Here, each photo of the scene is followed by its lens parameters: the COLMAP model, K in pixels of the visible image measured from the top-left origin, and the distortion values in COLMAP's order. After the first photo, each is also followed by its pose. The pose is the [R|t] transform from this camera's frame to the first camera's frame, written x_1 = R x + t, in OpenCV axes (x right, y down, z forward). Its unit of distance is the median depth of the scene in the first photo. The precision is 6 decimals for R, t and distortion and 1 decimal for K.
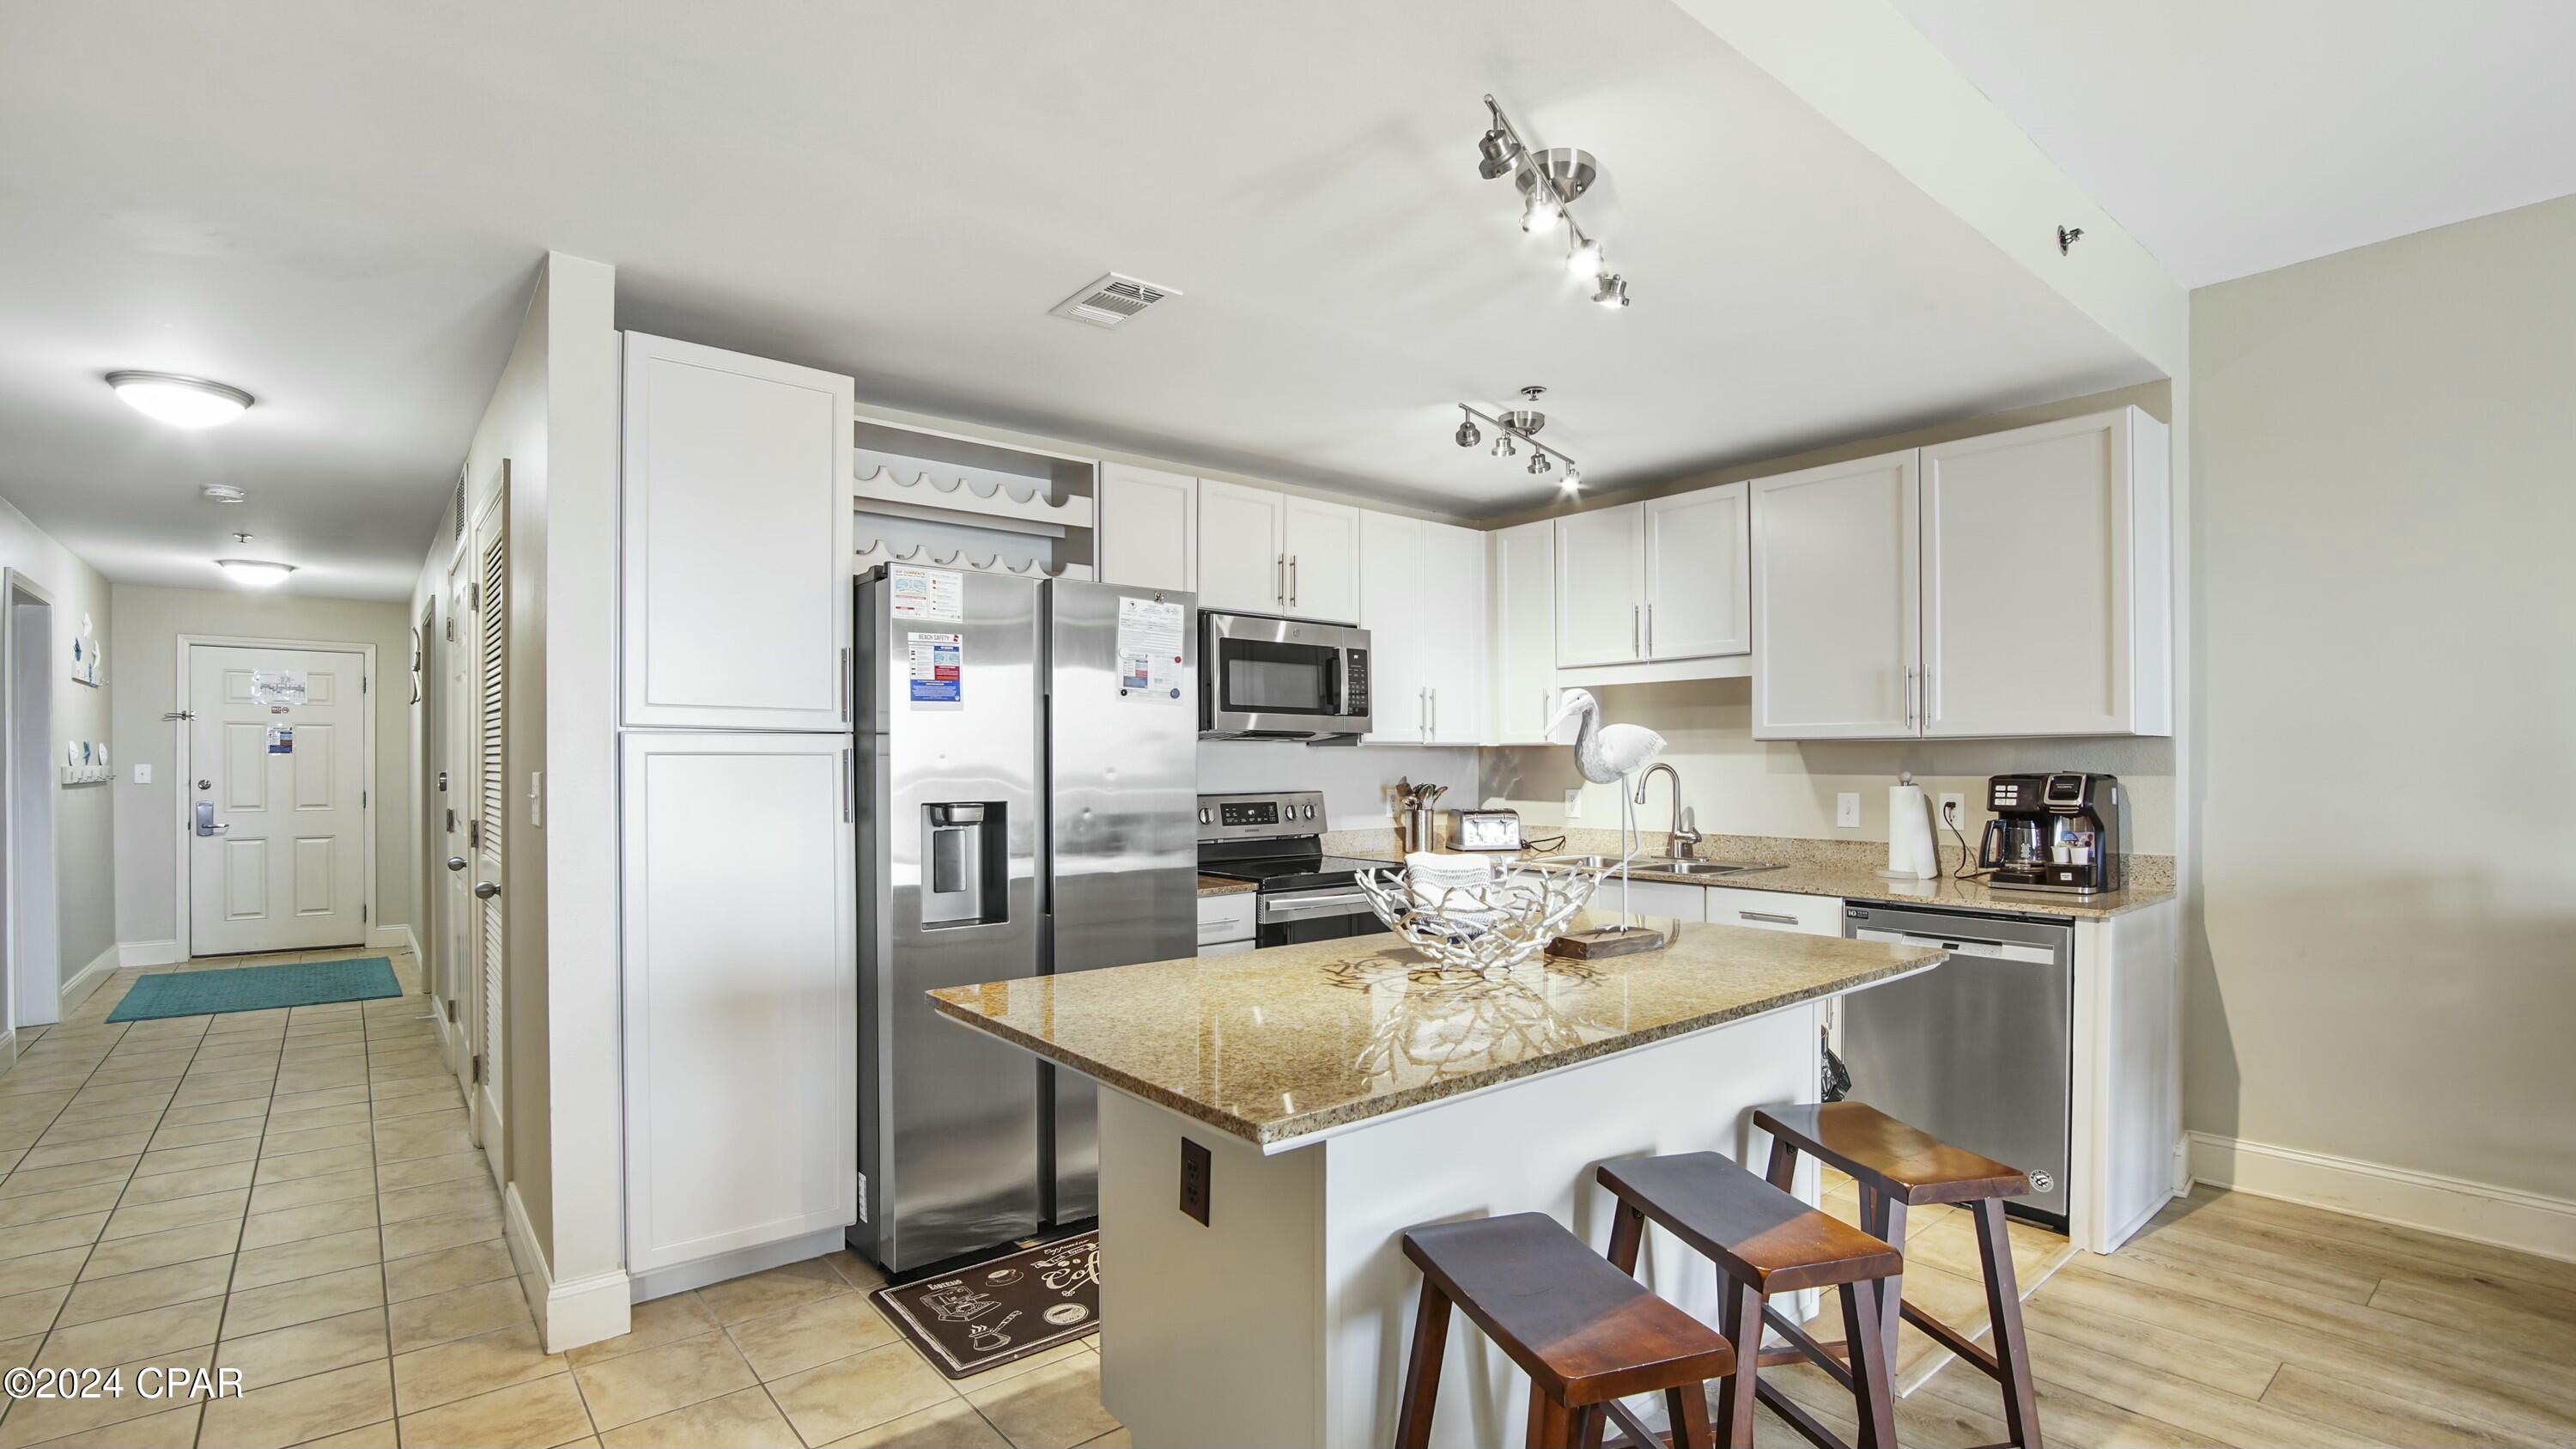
lens RADIAL K [[1190.6, 0, 1300.4], [0, 1190.6, 764.7], [0, 0, 1]] dist [-0.014272, 0.002512]
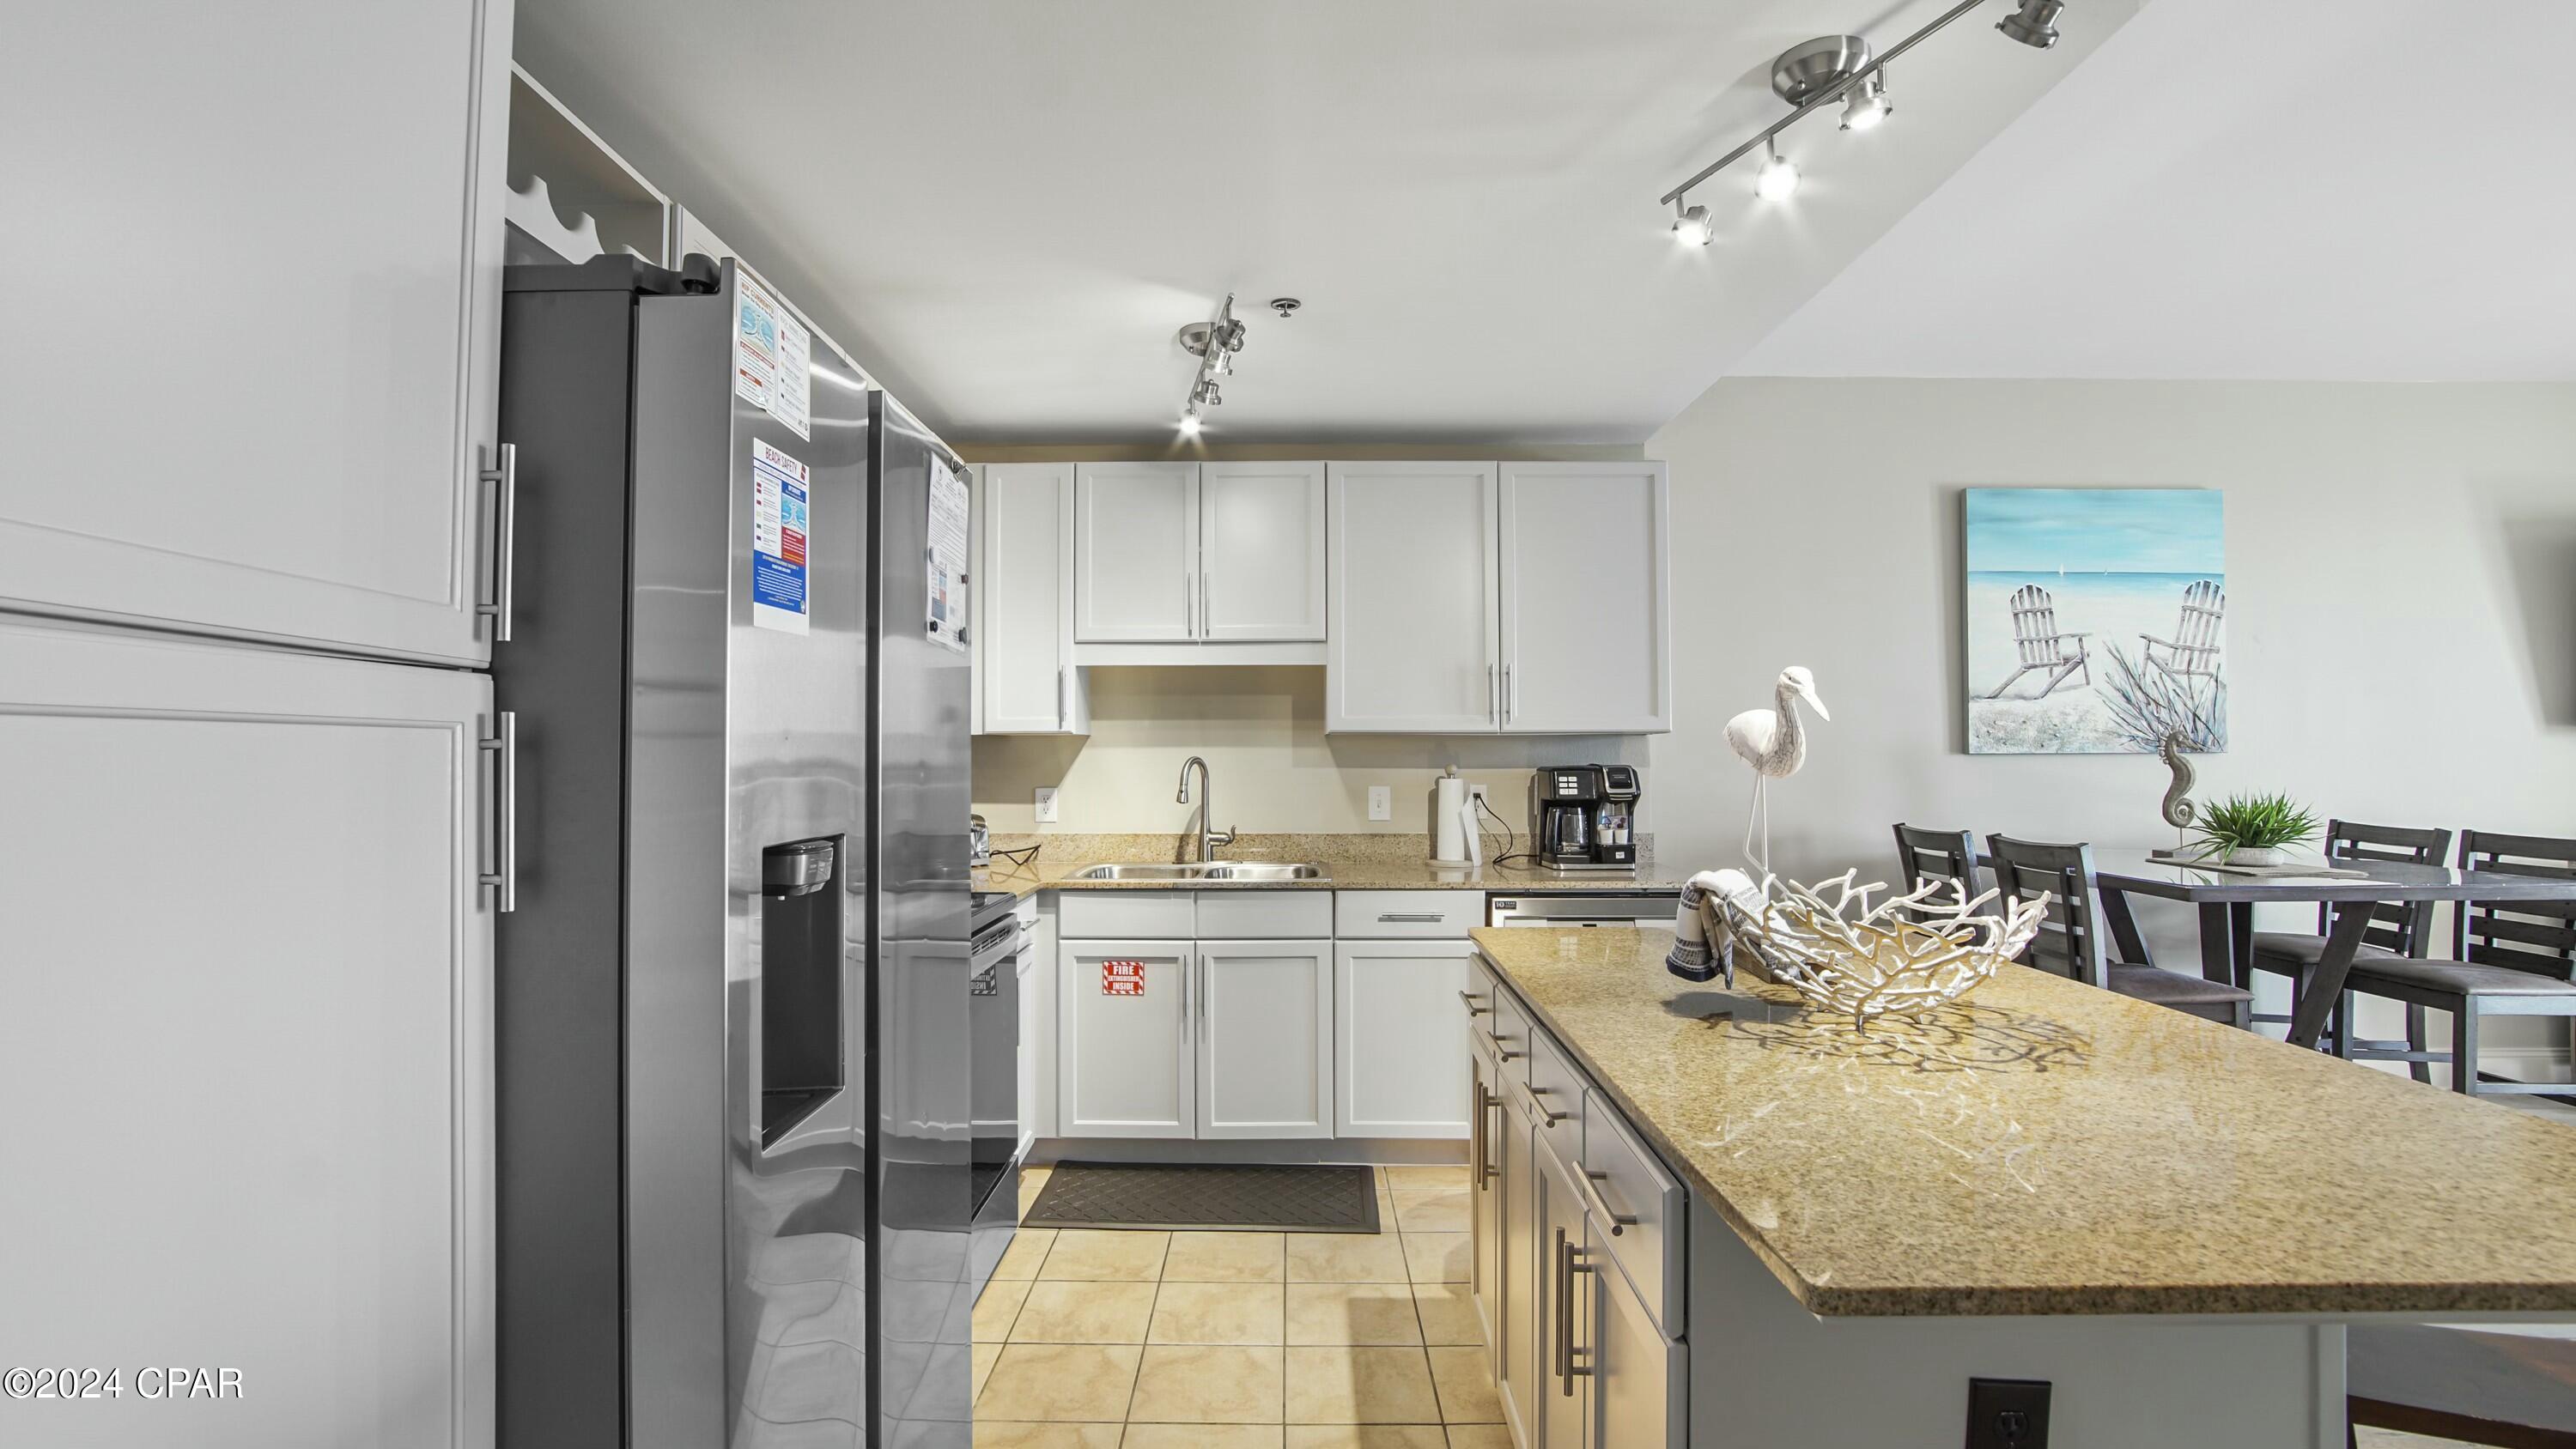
lens RADIAL K [[1190.2, 0, 1265.2], [0, 1190.2, 717.4], [0, 0, 1]] dist [-0.014272, 0.002512]
pose [[0.653308, 0.028397, 0.756560, -0.376606], [0.000649, 0.999275, -0.038068, 0.003635], [-0.757092, 0.025361, 0.652816, 0.416358]]
